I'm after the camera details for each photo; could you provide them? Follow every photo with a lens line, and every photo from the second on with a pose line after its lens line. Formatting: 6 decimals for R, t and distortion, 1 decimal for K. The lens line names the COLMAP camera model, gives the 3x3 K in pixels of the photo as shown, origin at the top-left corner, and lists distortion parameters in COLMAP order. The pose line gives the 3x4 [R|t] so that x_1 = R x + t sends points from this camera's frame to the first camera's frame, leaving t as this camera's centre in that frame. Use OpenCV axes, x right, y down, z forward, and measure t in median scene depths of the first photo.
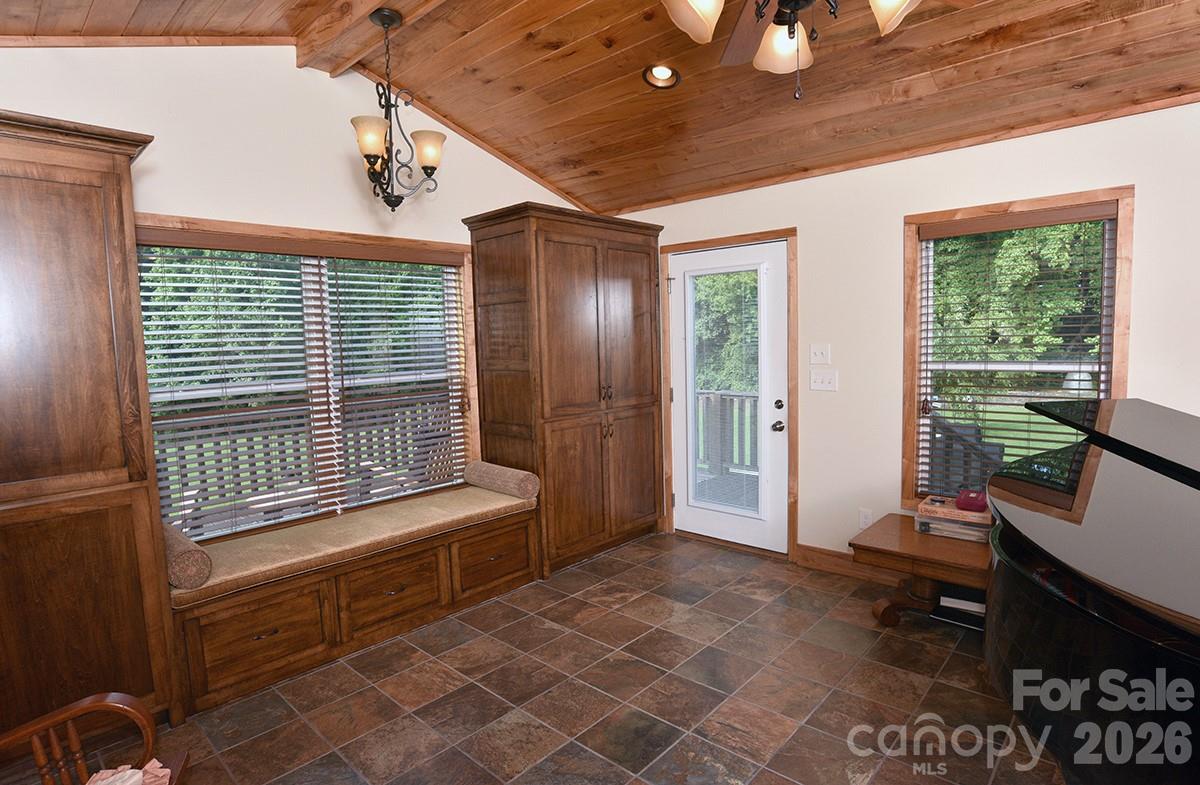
lens RADIAL K [[616.9, 0, 603.4], [0, 616.9, 391.6], [0, 0, 1]] dist [-0.052584, 0.013482]
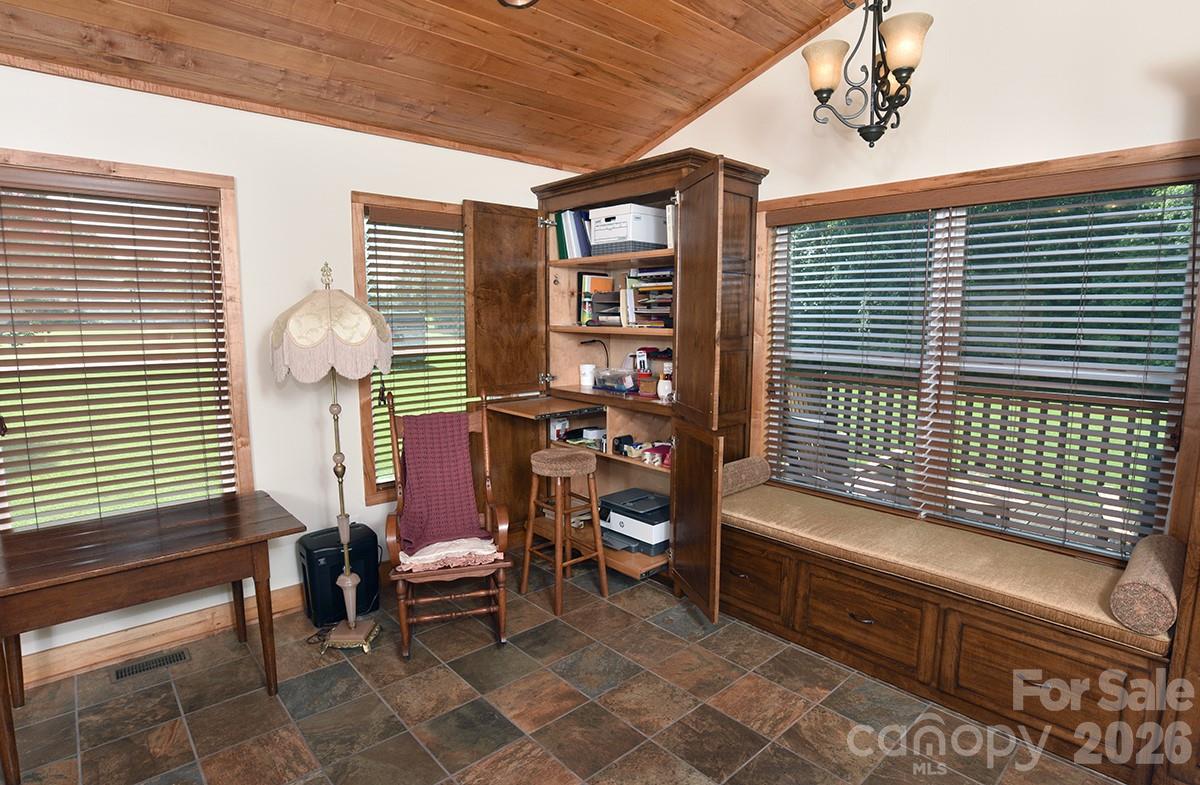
lens RADIAL K [[616.9, 0, 607.2], [0, 616.9, 397.2], [0, 0, 1]] dist [-0.052584, 0.013482]
pose [[-0.092798, 0.160480, -0.982667, 0.414769], [-0.086073, 0.981938, 0.168490, -0.069778], [0.991958, 0.100216, -0.077309, 0.639160]]
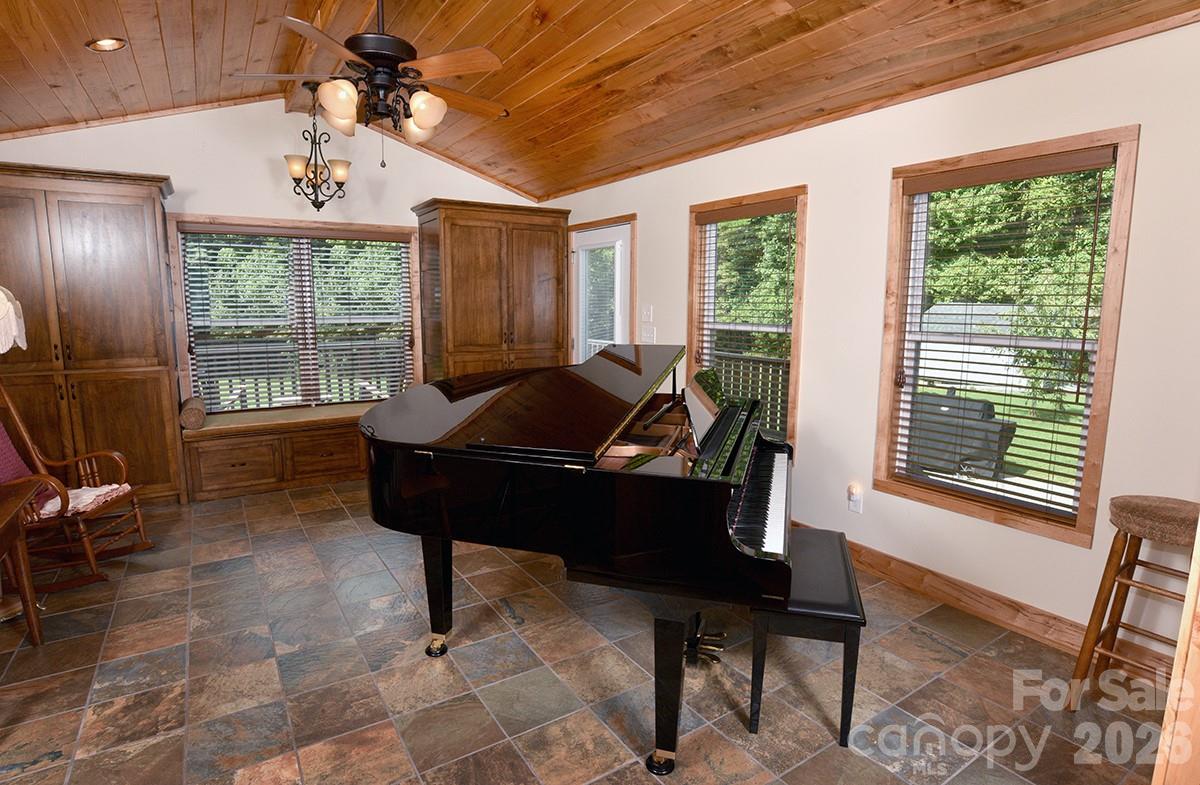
lens RADIAL K [[616.9, 0, 603.9], [0, 616.9, 387.2], [0, 0, 1]] dist [-0.052584, 0.013482]
pose [[0.967054, 0.067922, -0.245343, 0.661749], [-0.054469, 0.996637, 0.061217, 0.019019], [0.248676, -0.045837, 0.967502, -0.301821]]
